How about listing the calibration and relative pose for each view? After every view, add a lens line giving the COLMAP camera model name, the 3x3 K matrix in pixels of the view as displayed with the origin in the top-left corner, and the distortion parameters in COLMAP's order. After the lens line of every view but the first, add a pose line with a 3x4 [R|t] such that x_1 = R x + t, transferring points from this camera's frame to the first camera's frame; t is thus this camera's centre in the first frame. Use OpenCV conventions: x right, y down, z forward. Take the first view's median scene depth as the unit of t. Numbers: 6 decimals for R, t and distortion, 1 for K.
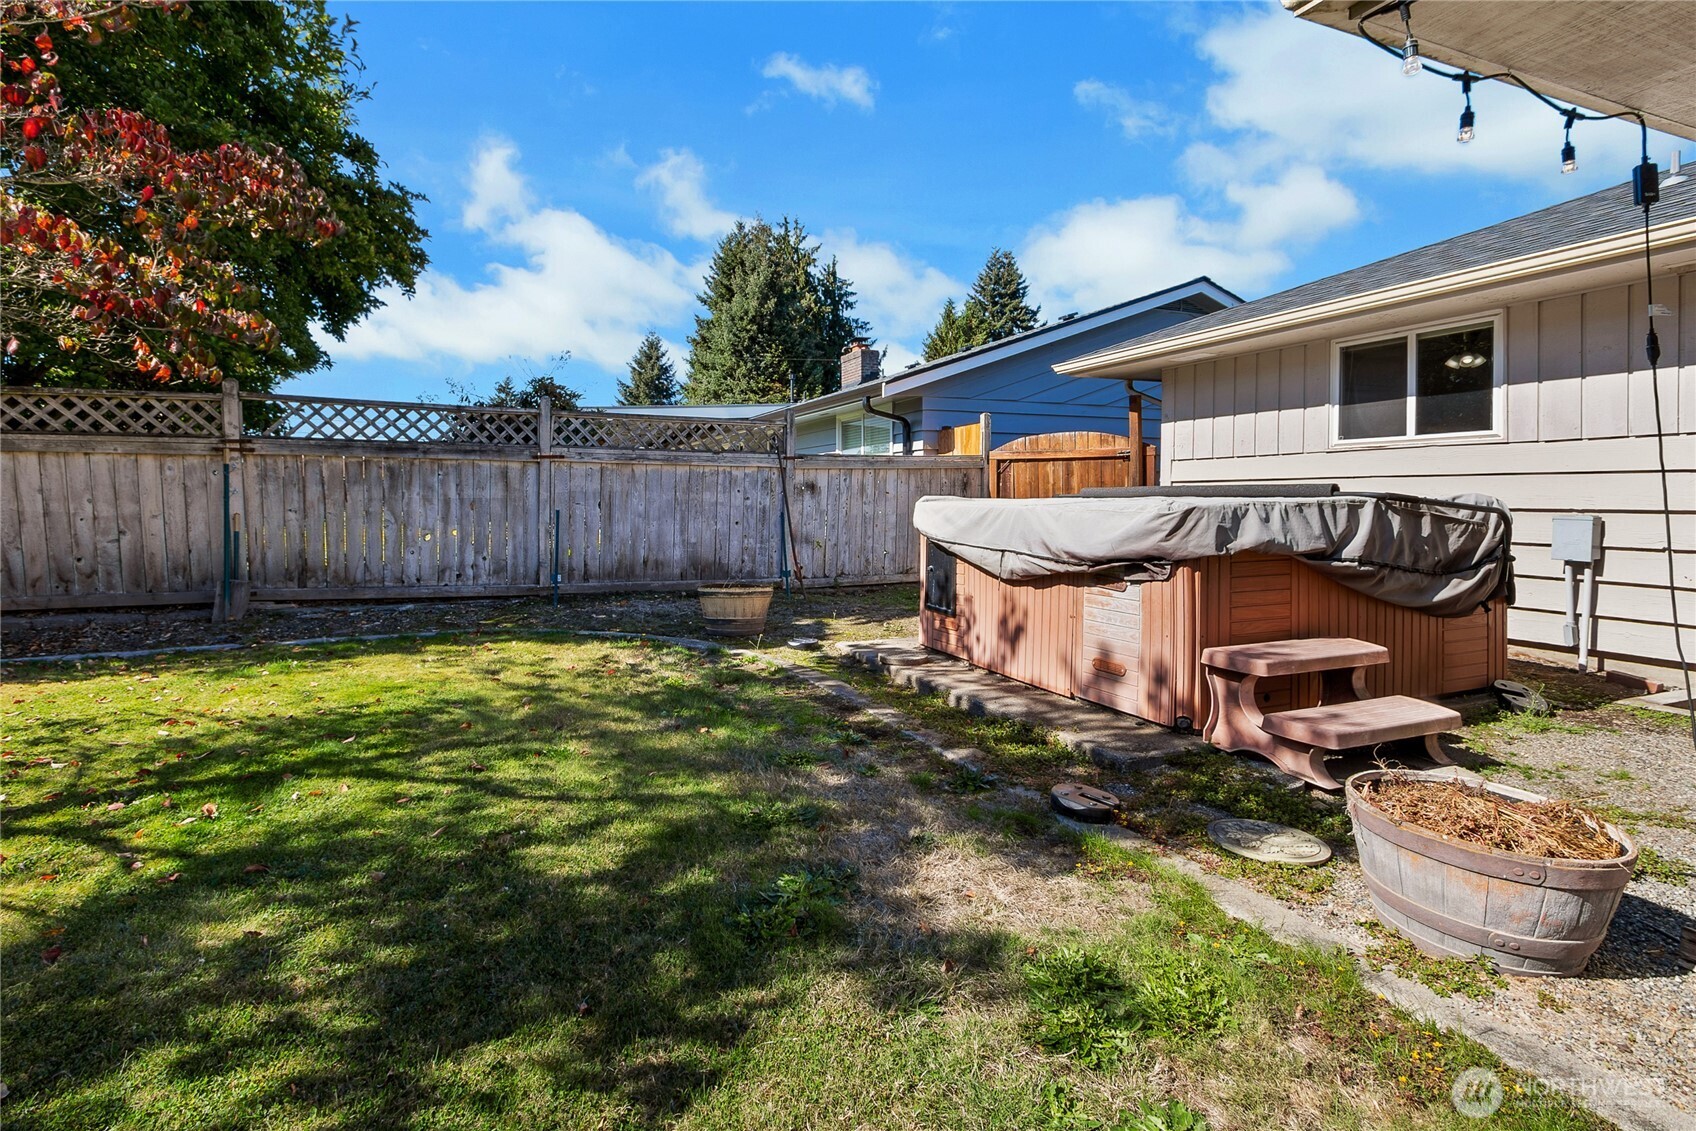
lens RADIAL K [[810.6, 0, 797.4], [0, 810.6, 510.6], [0, 0, 1]] dist [0.001592, -0.000213]
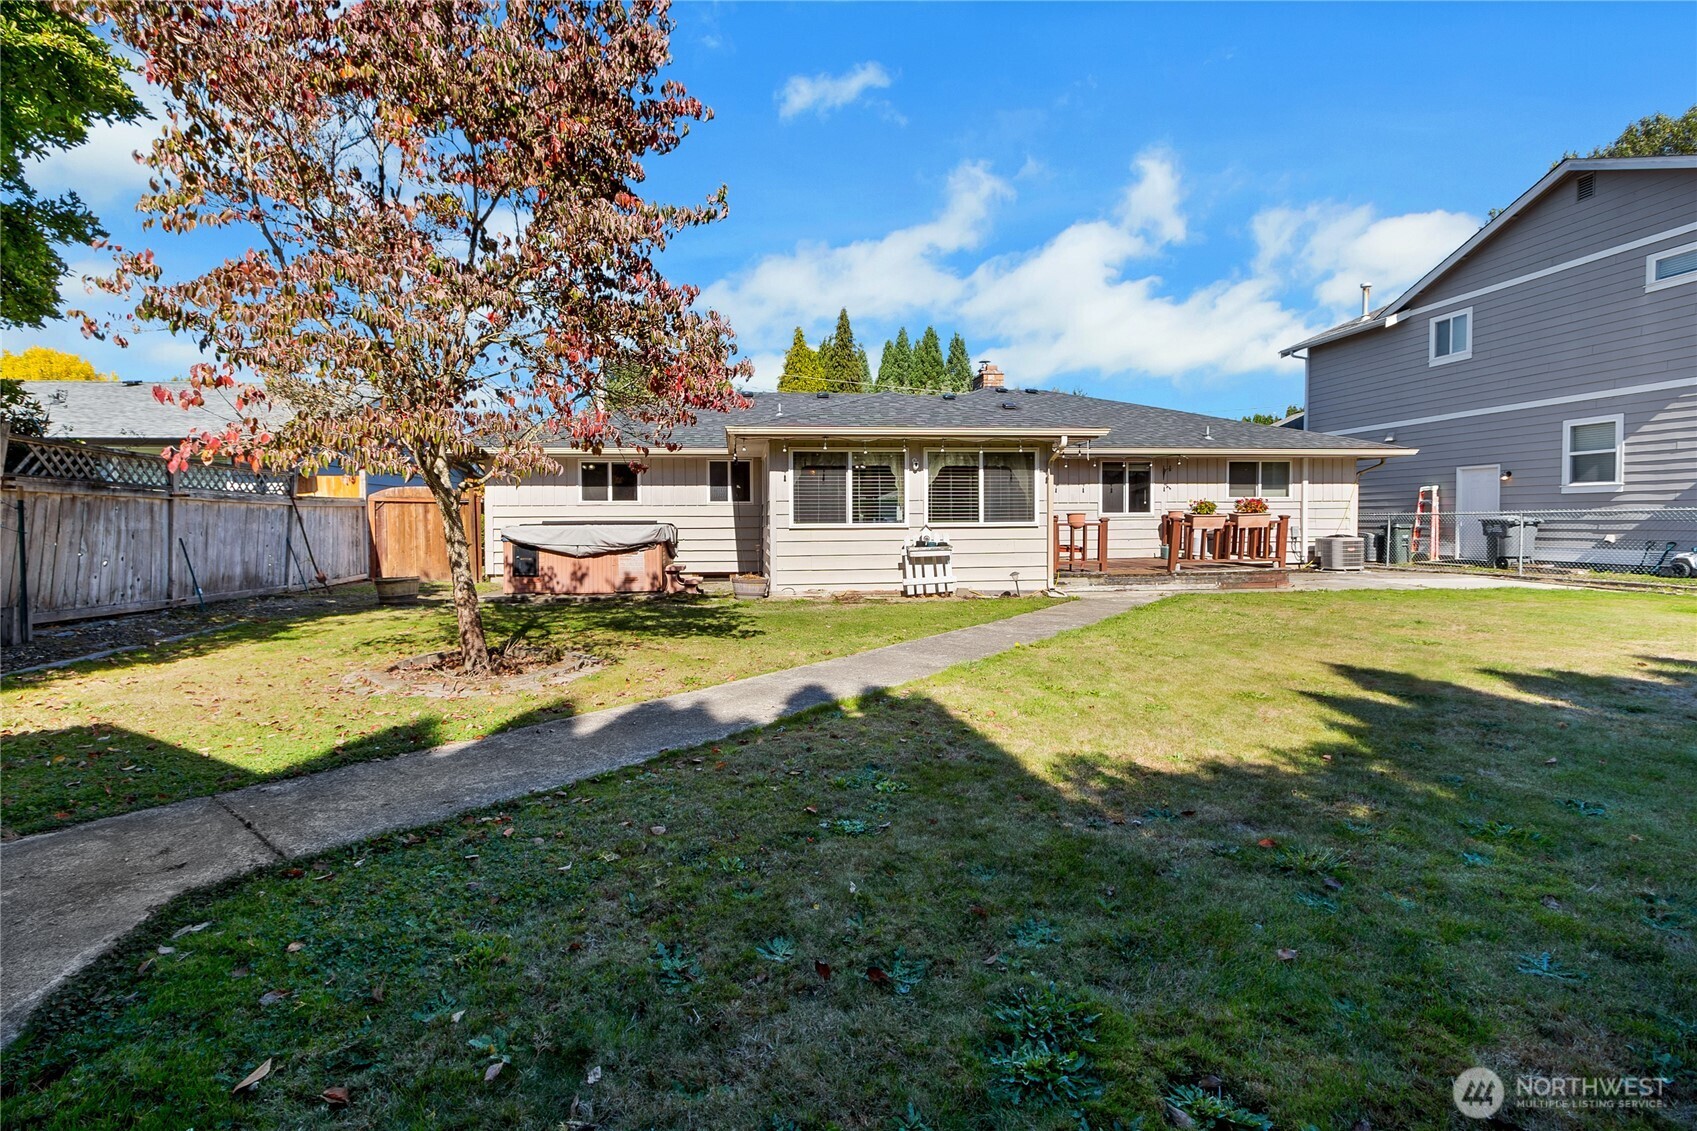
lens RADIAL K [[785.5, 0, 833.5], [0, 785.5, 540.6], [0, 0, 1]] dist [-0.000903, -0.001346]
pose [[0.260296, -0.024508, 0.965218, -1.224869], [0.021520, 0.999577, 0.019577, 0.000800], [-0.965289, 0.015675, 0.260713, -0.288659]]
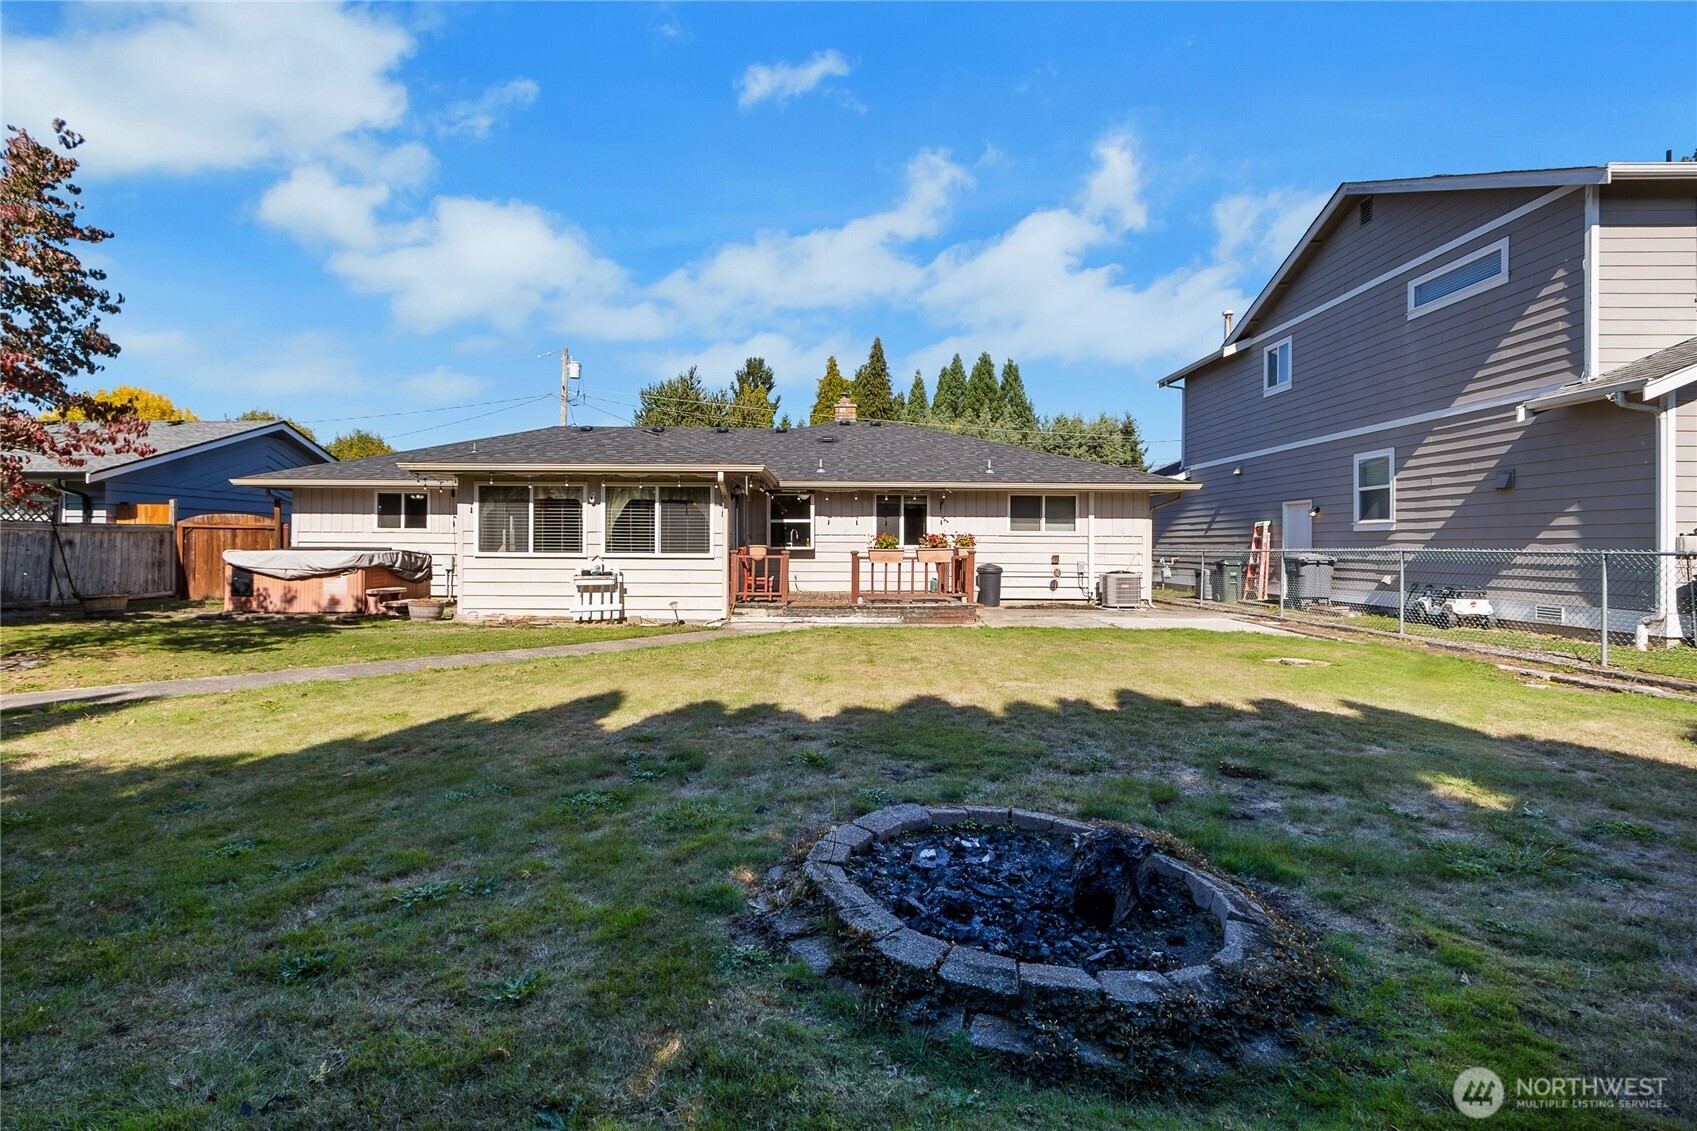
lens RADIAL K [[785.5, 0, 833.5], [0, 785.5, 540.6], [0, 0, 1]] dist [-0.000903, -0.001346]
pose [[0.368745, 0.010875, 0.929467, -1.014977], [0.007265, 0.999867, -0.014581, 0.001259], [-0.929502, 0.012129, 0.368617, -1.156622]]
